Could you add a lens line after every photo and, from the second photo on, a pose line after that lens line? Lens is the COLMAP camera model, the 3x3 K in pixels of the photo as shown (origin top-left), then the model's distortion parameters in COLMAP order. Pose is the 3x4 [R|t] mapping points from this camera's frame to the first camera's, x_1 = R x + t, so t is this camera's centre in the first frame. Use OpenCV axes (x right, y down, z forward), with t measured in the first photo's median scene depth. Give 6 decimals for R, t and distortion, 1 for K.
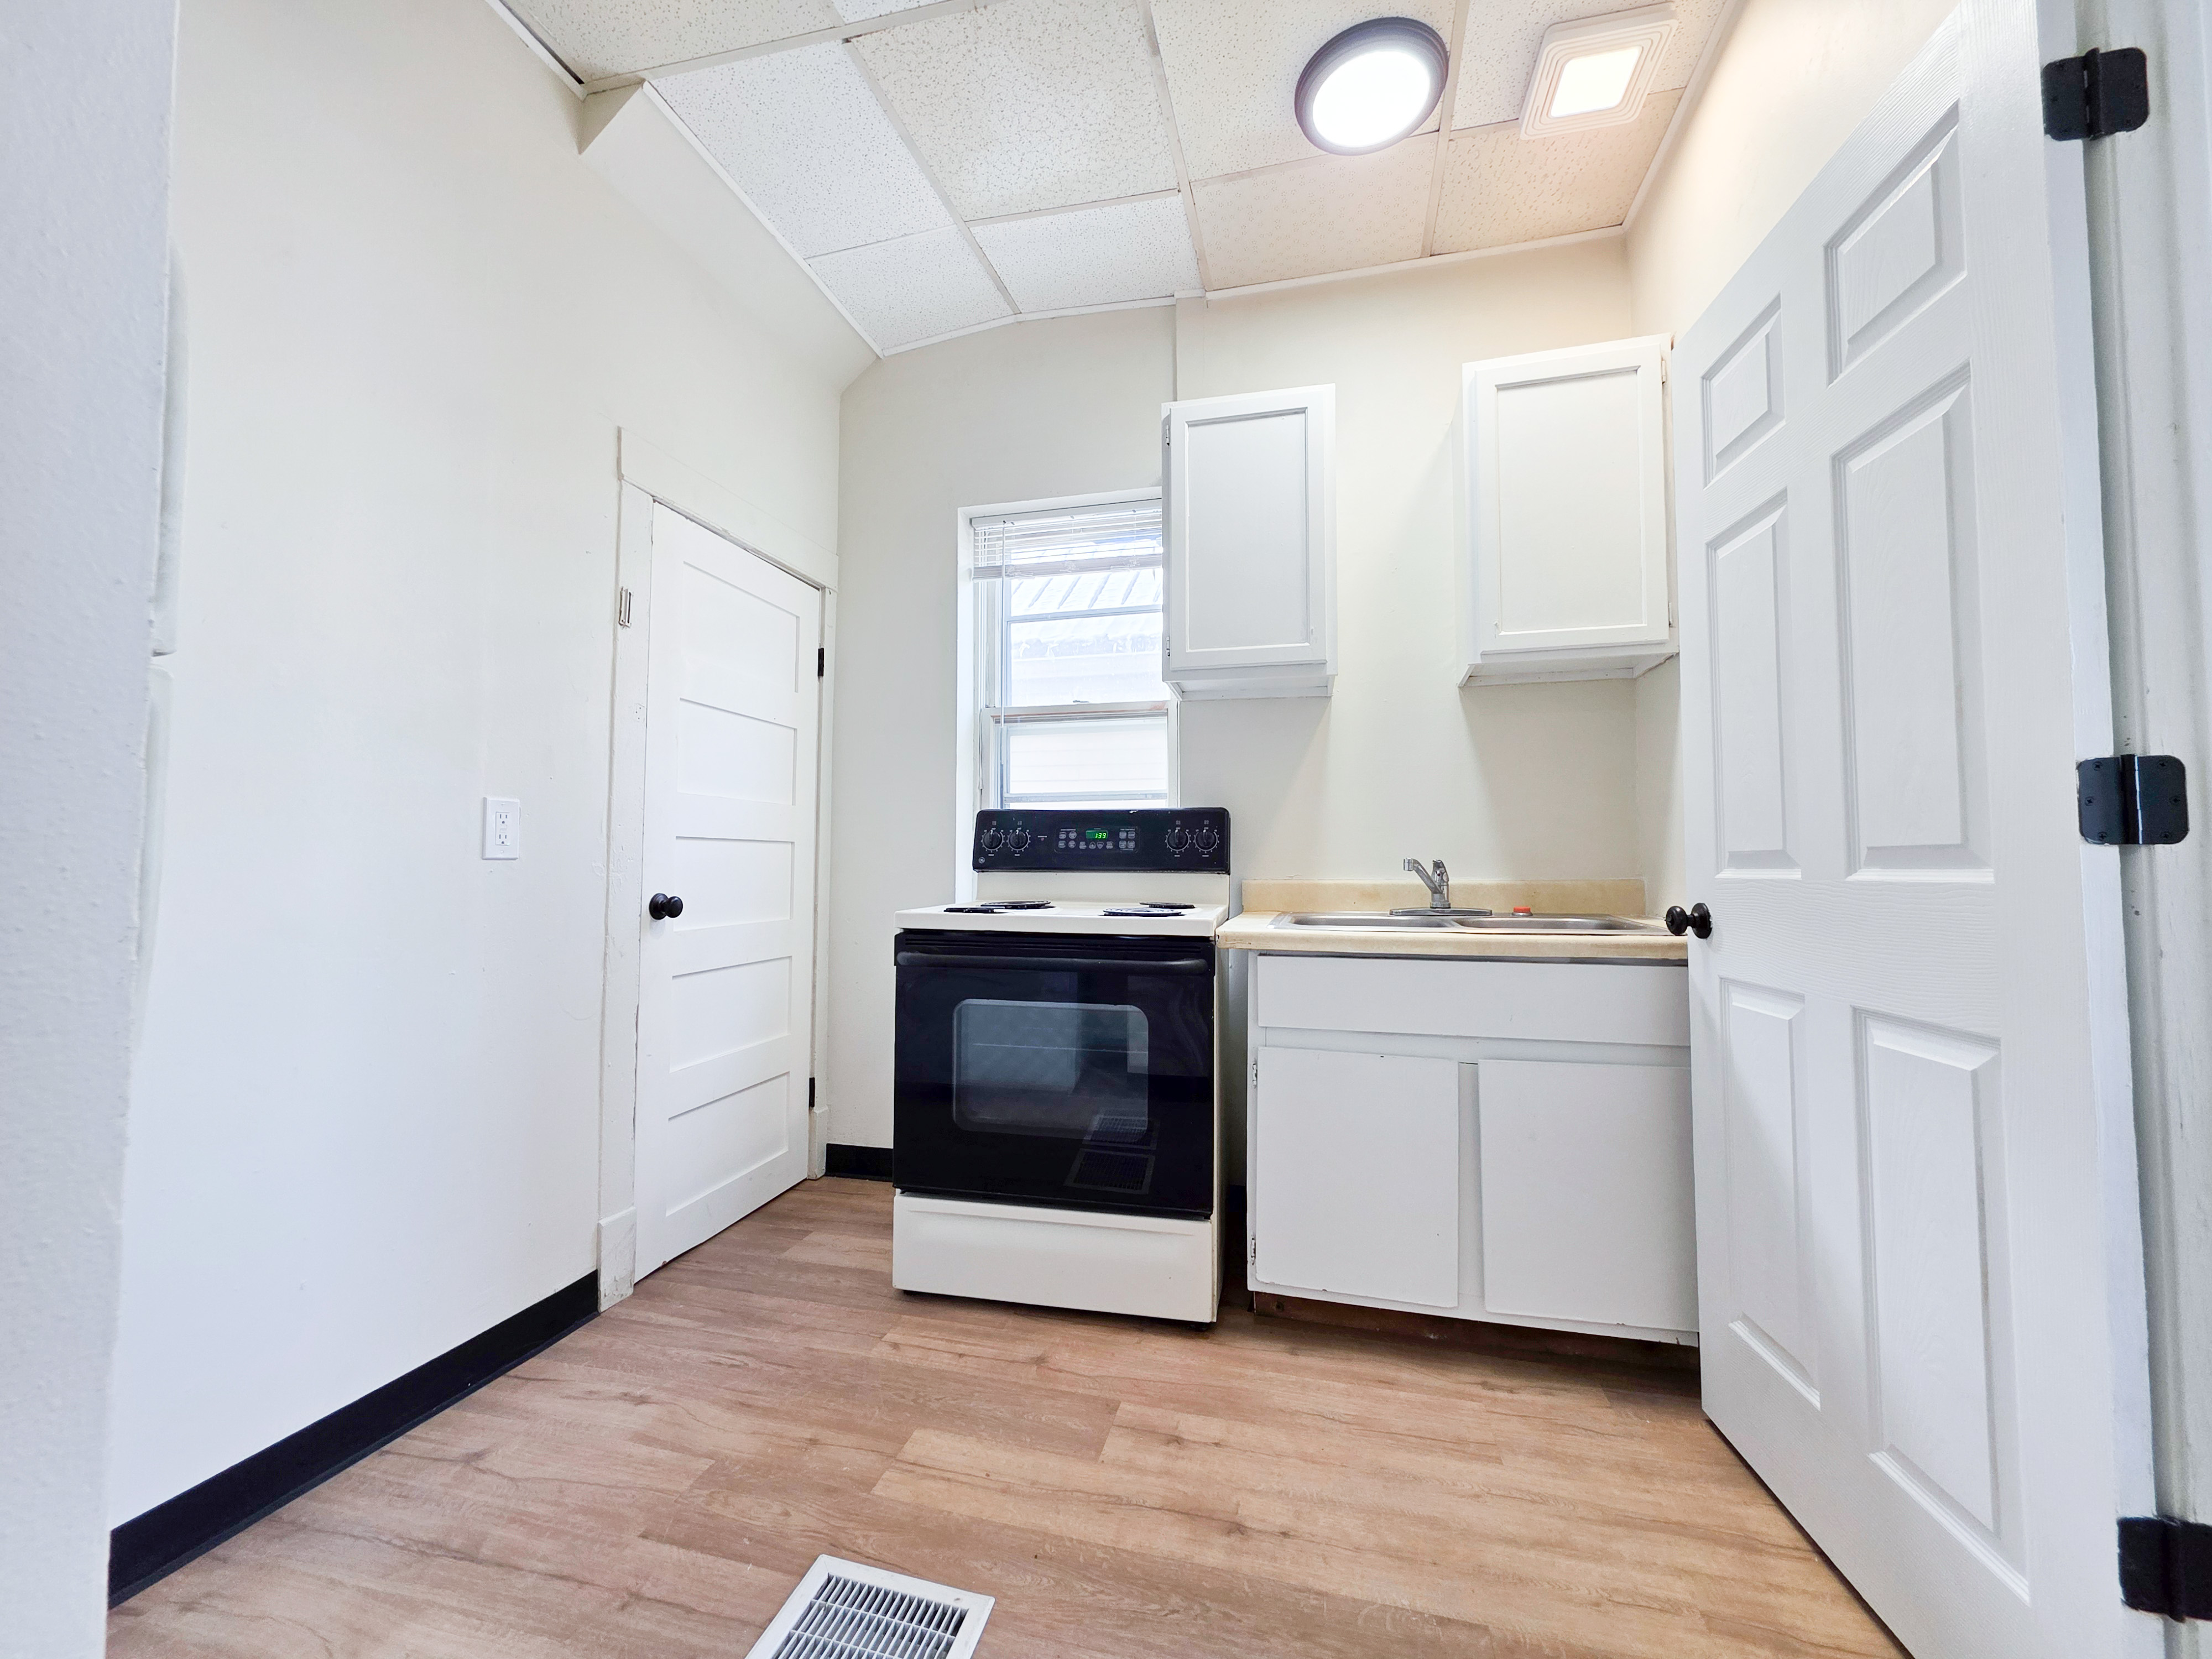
lens RADIAL K [[877.7, 0, 1093.2], [0, 877.7, 827.6], [0, 0, 1]] dist [-0.000689, 0.000034]
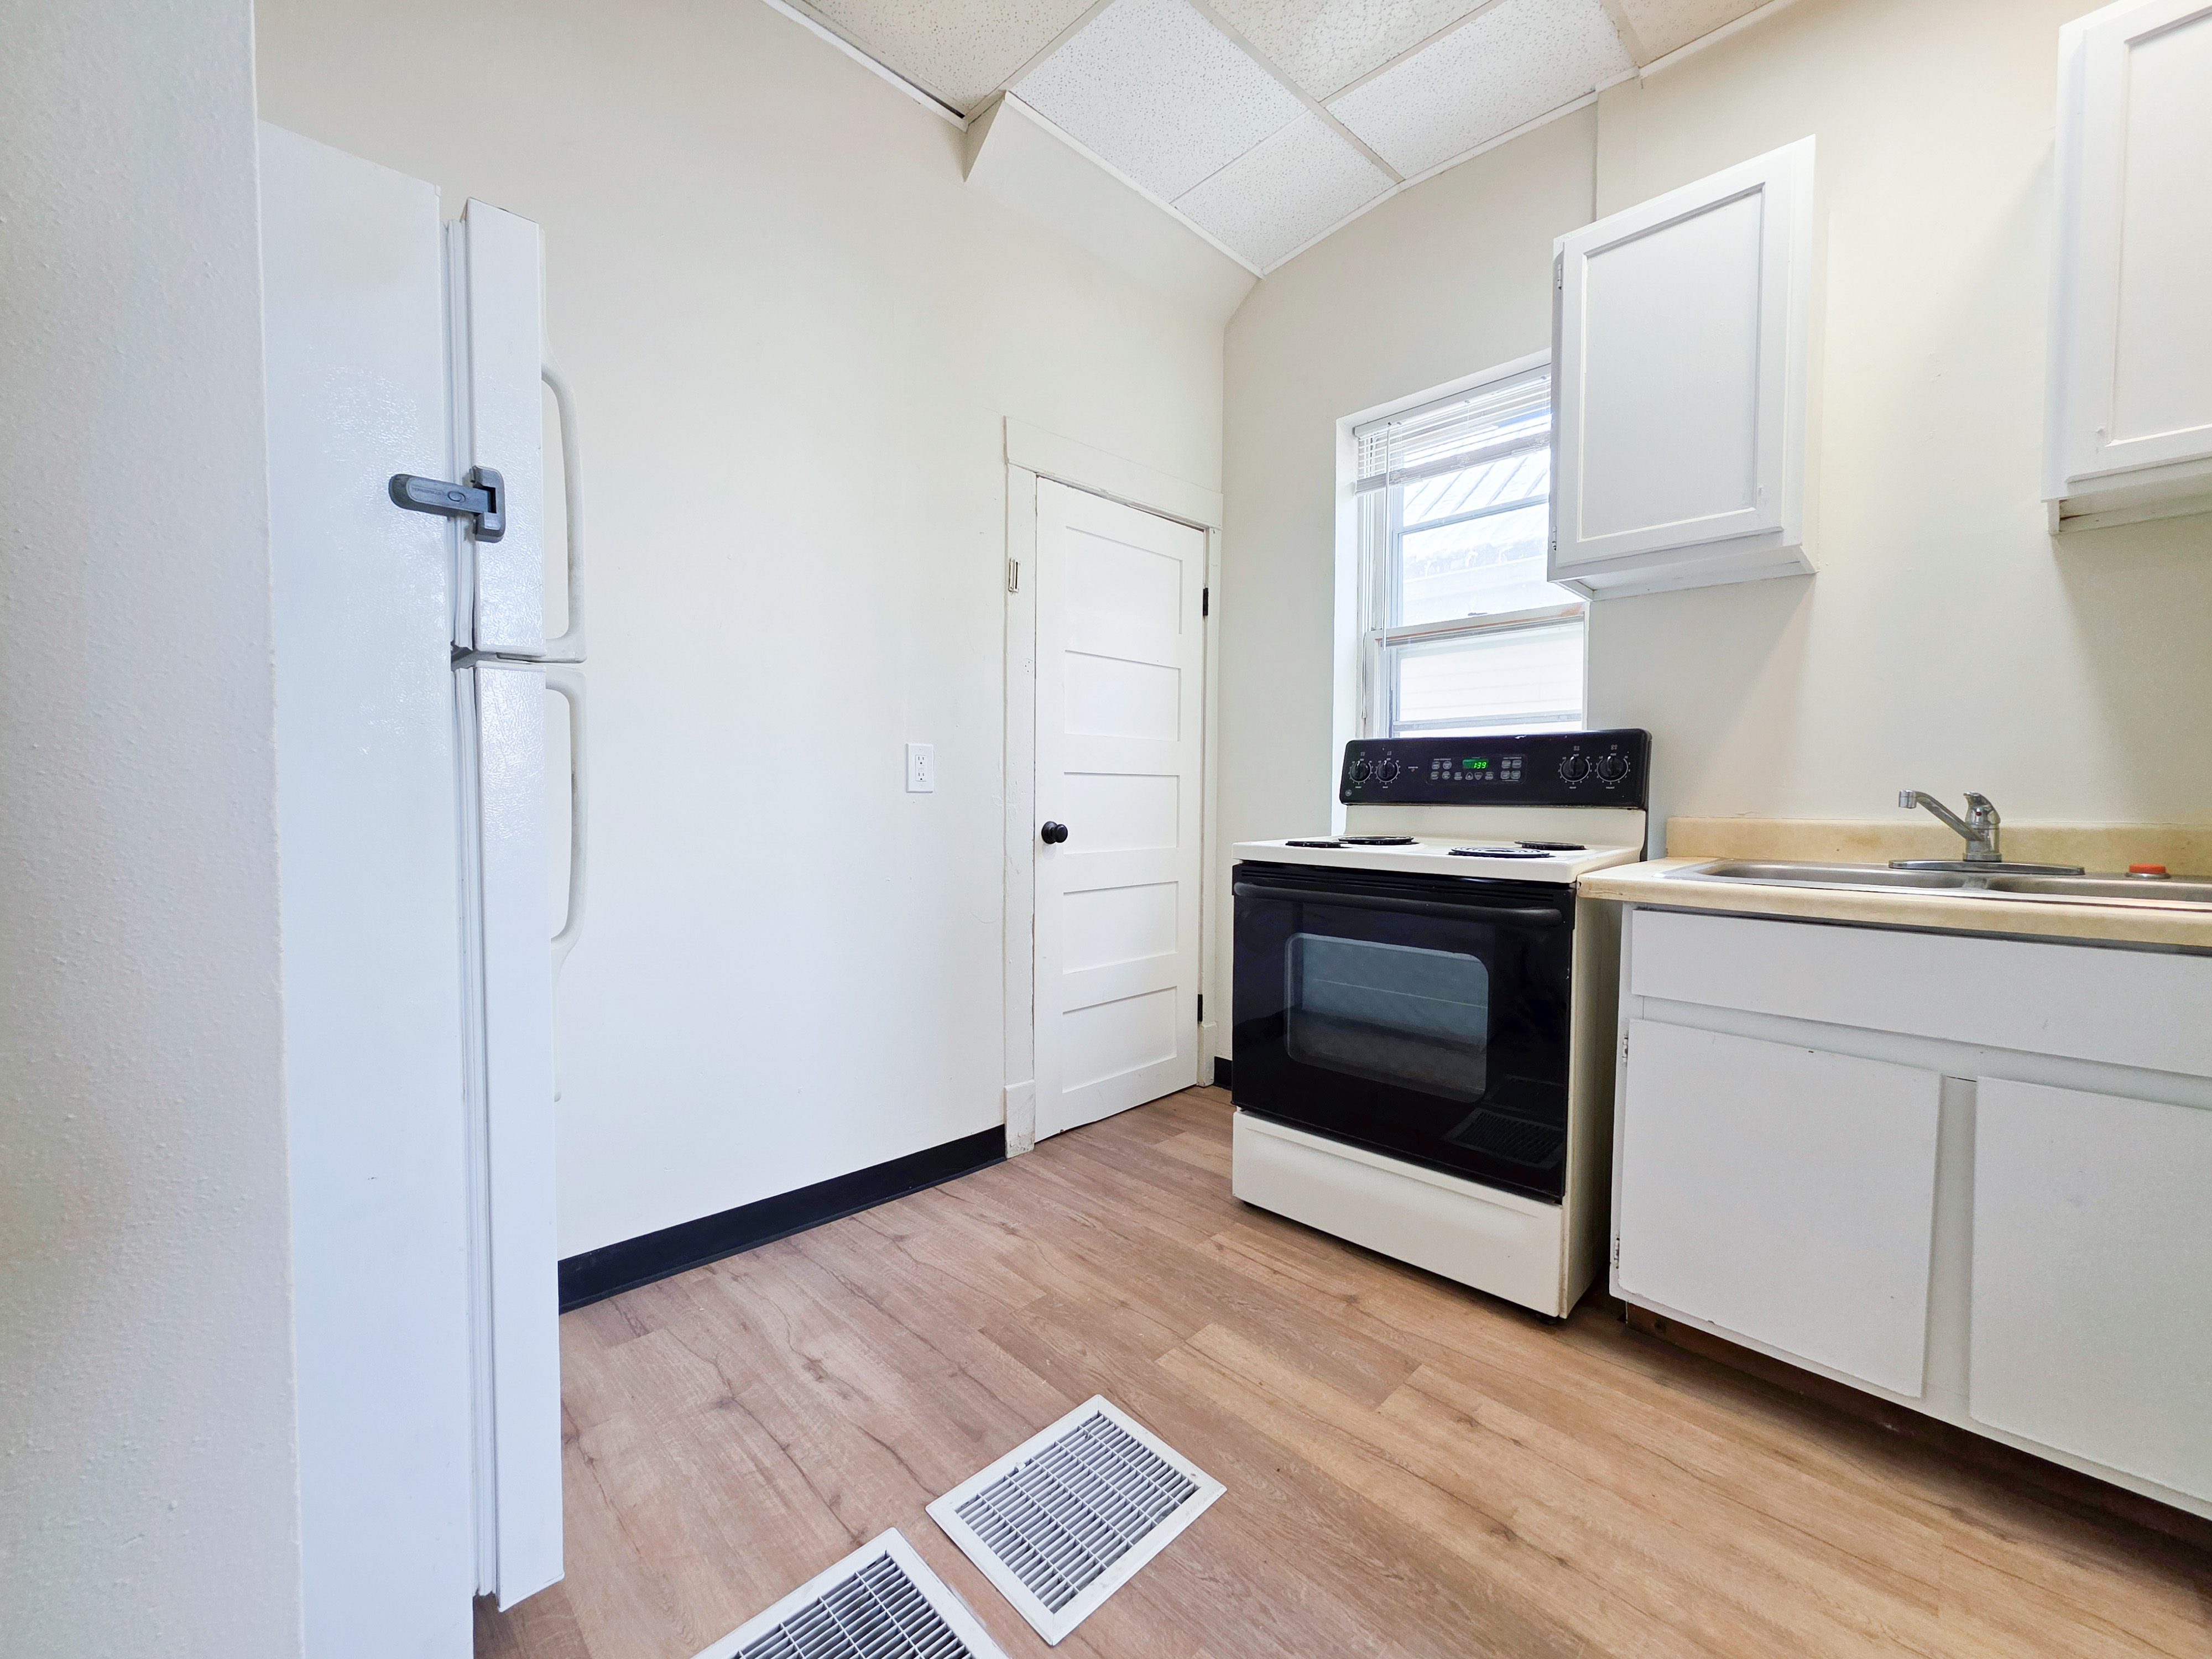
lens RADIAL K [[876.3, 0, 1091.5], [0, 876.3, 826.5], [0, 0, 1]] dist [-0.000725, 0.000738]
pose [[0.855848, 0.020190, -0.516833, 0.172656], [0.019816, 0.997224, 0.071770, -0.000525], [0.516847, -0.071666, 0.853073, 0.041101]]
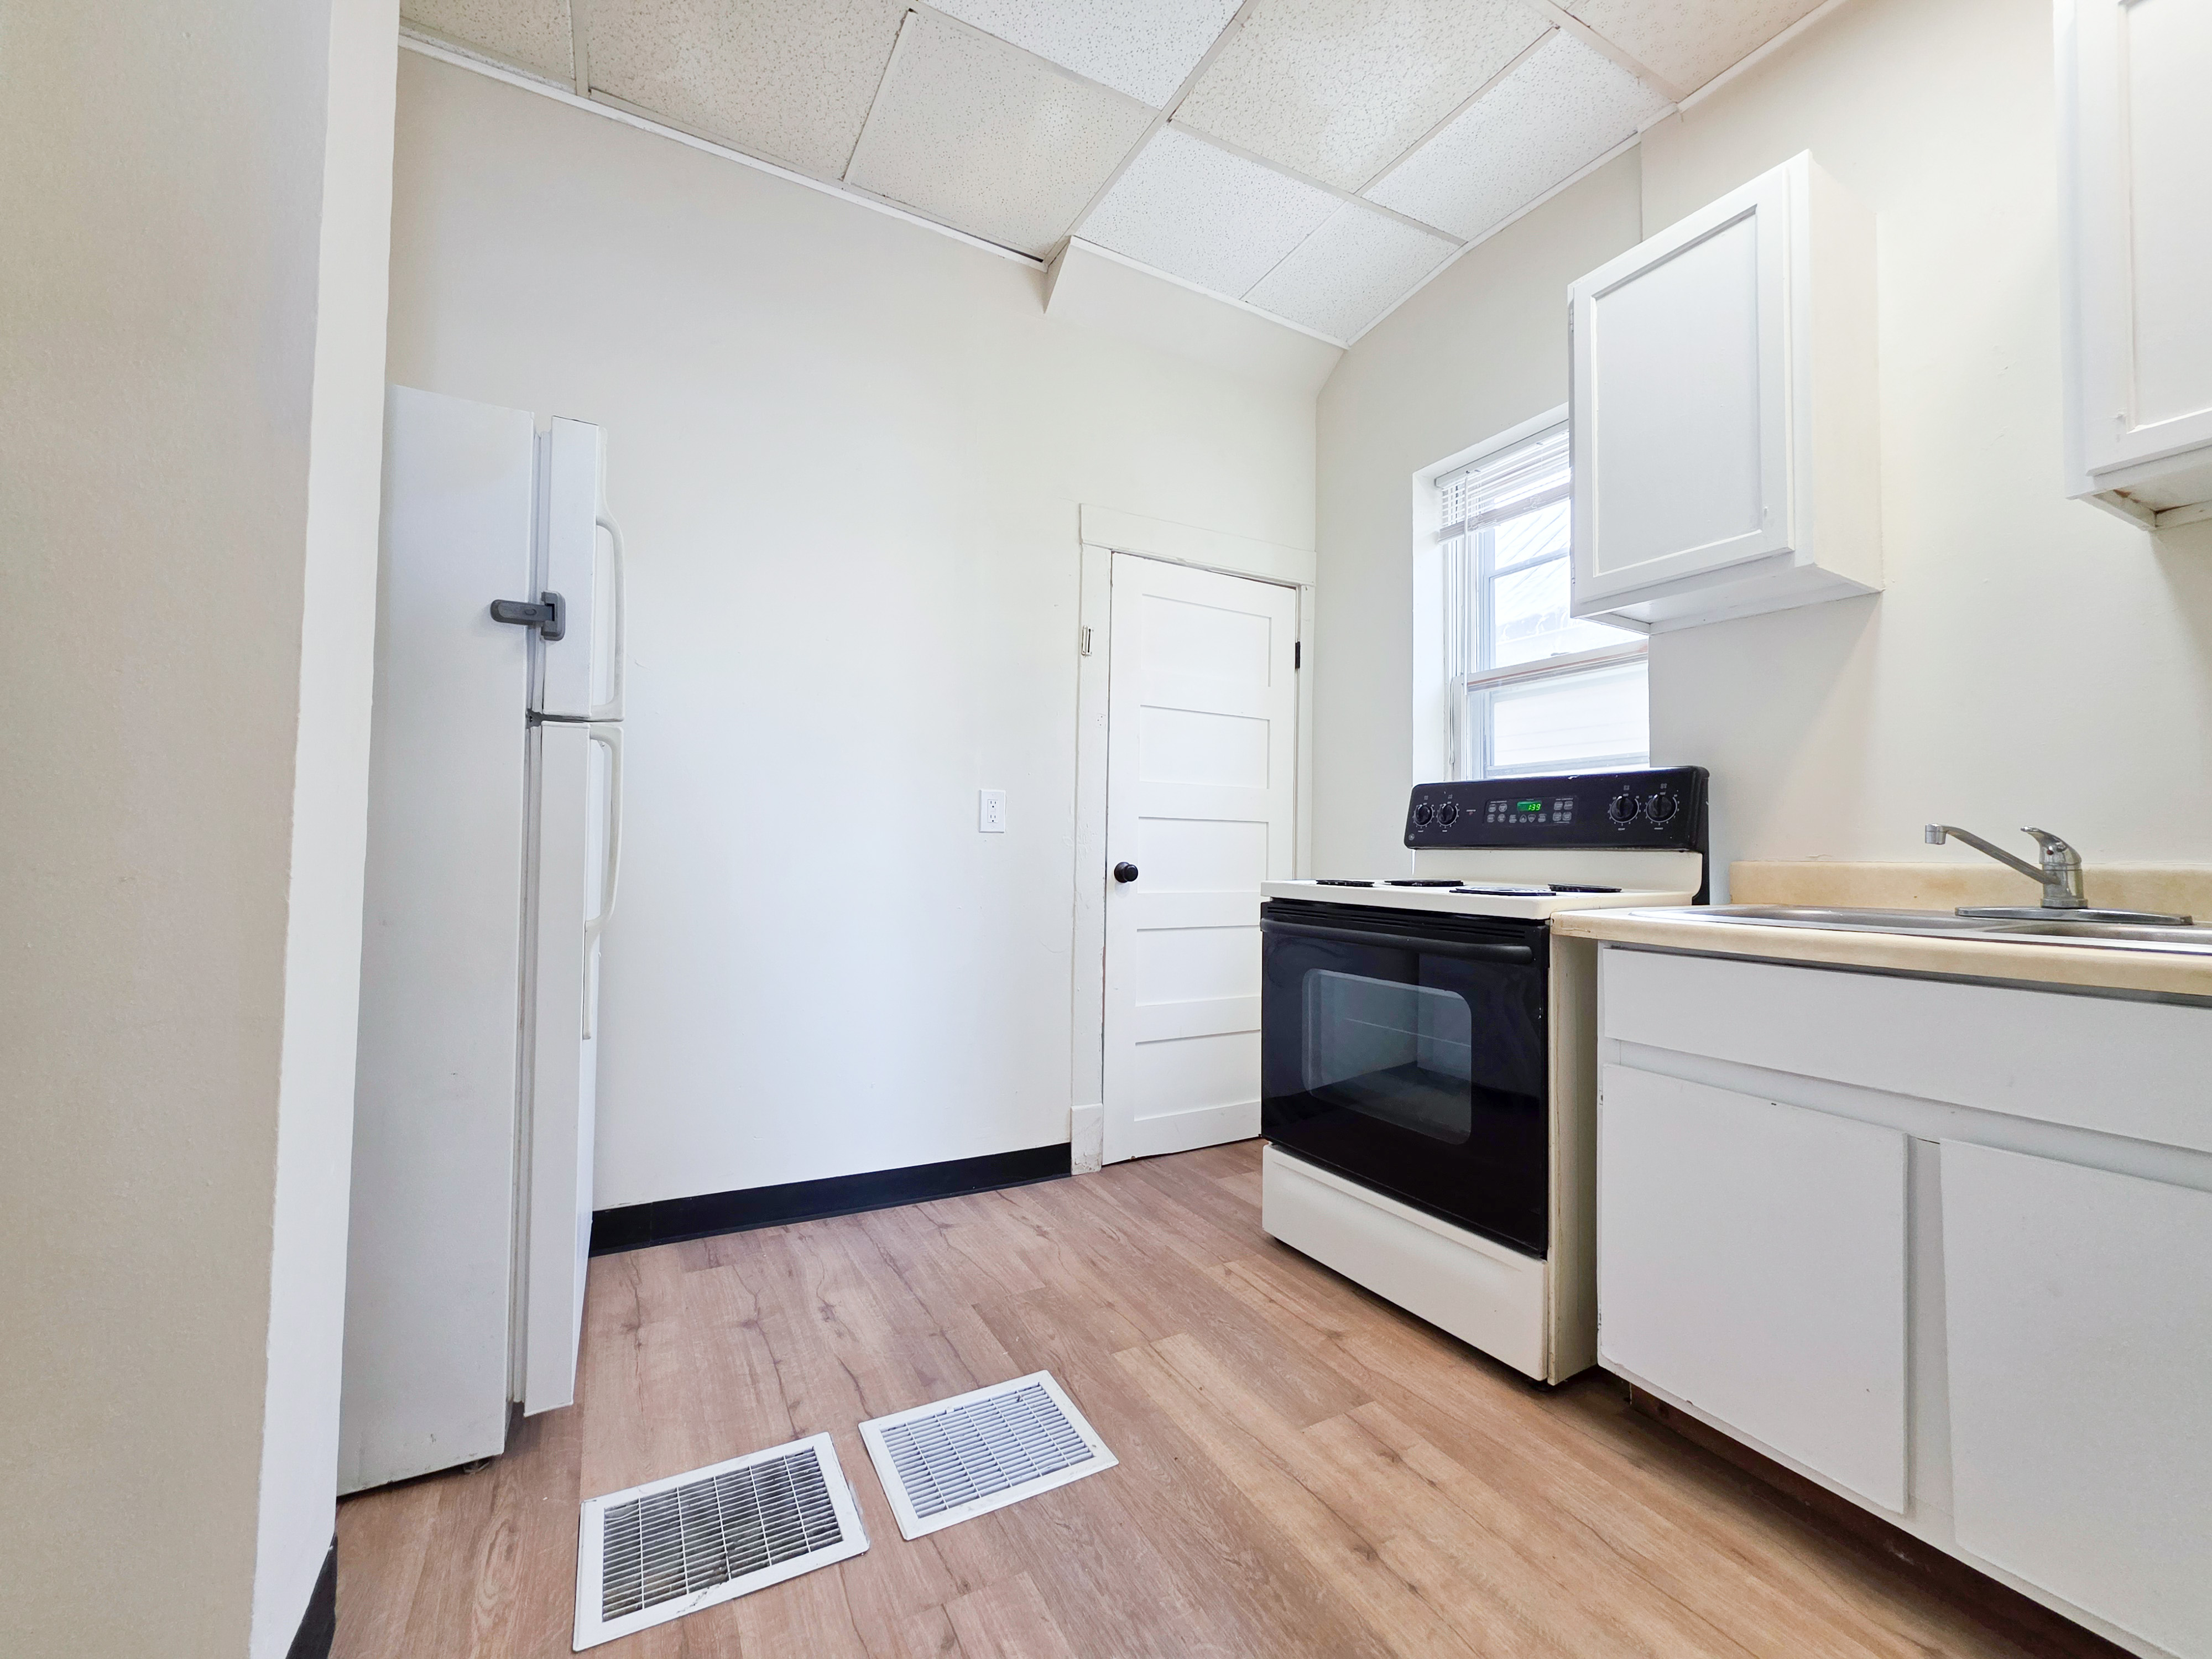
lens RADIAL K [[874.8, 0, 1095.2], [0, 874.8, 822.6], [0, 0, 1]] dist [0.000463, 0.000205]
pose [[0.688782, -0.016896, -0.724772, 0.438083], [0.017485, 0.999825, -0.006692, 0.029381], [0.724758, -0.008063, 0.688956, 0.119531]]
